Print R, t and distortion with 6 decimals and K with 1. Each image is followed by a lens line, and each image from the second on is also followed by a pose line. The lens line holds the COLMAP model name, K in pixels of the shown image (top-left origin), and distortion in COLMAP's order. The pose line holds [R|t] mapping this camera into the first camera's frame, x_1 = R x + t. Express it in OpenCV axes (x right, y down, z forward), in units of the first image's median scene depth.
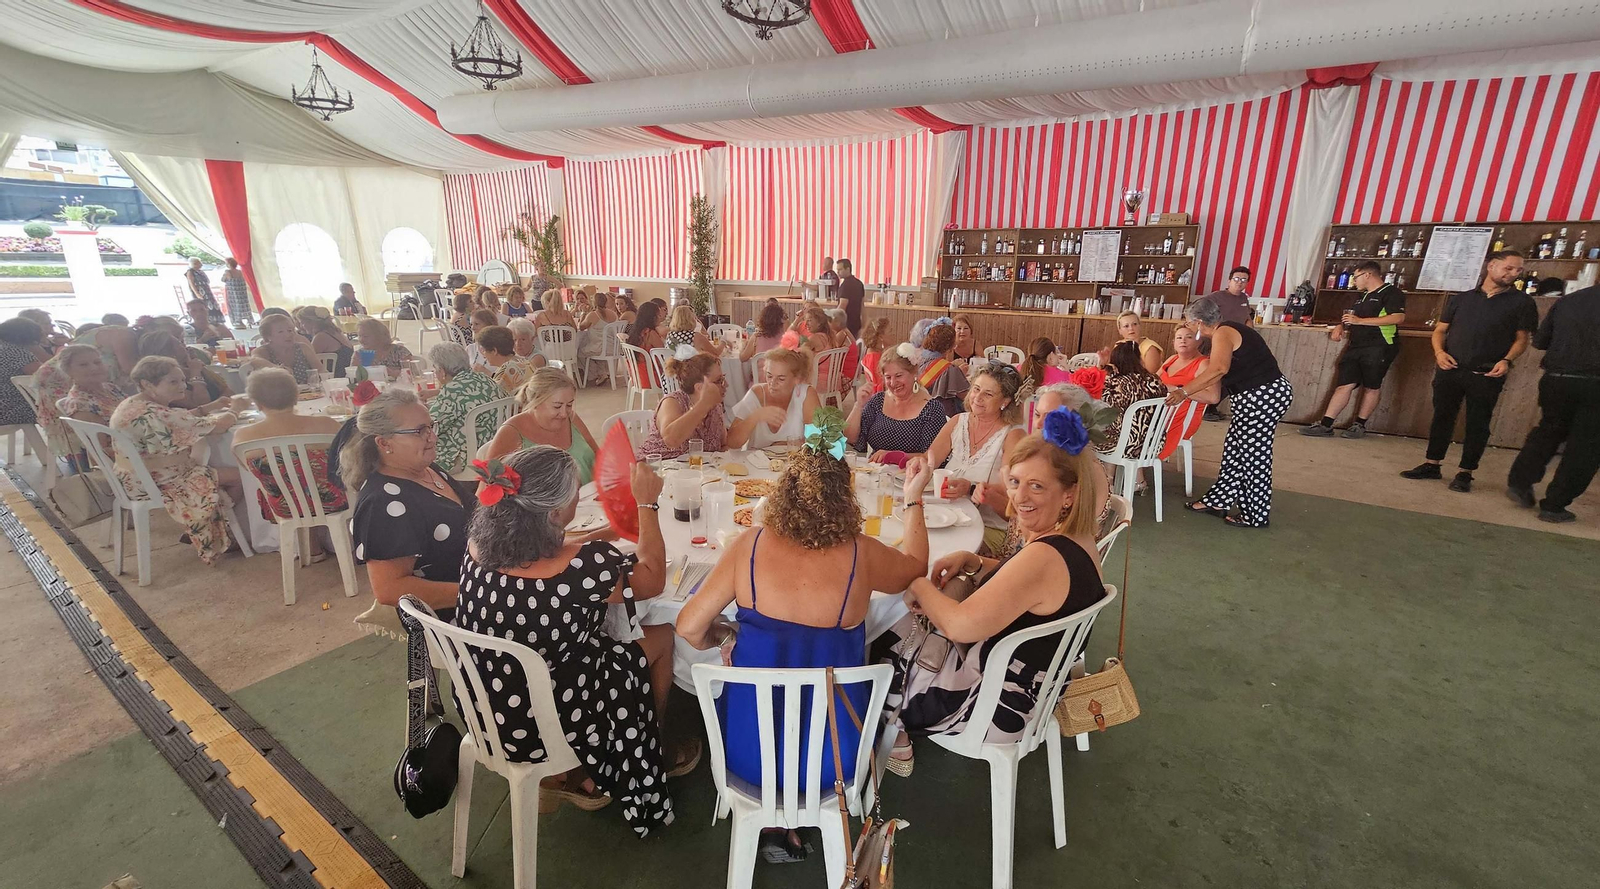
lens RADIAL K [[644.0, 0, 798.5], [0, 644.0, 450.4], [0, 0, 1]] dist [0.000390, -0.000084]
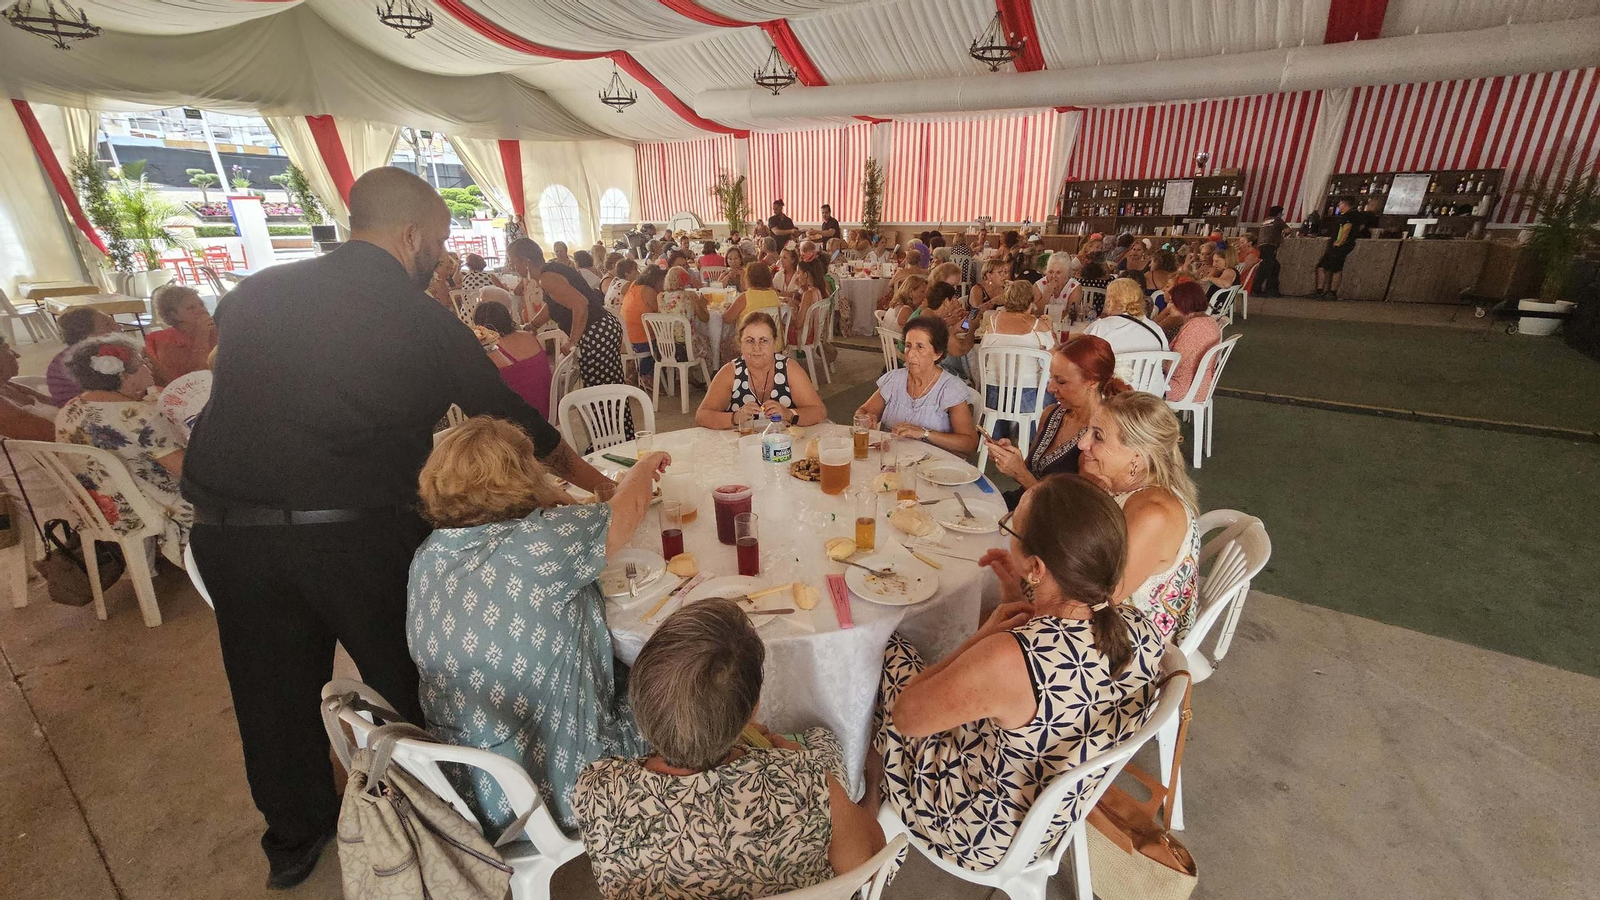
lens RADIAL K [[633.7, 0, 791.5], [0, 633.7, 454.5], [0, 0, 1]] dist [0.000715, 0.000047]
pose [[0.999468, -0.010491, -0.030896, -0.371155], [0.012963, 0.996636, 0.080929, 0.155602], [0.029943, -0.081286, 0.996241, -0.521330]]
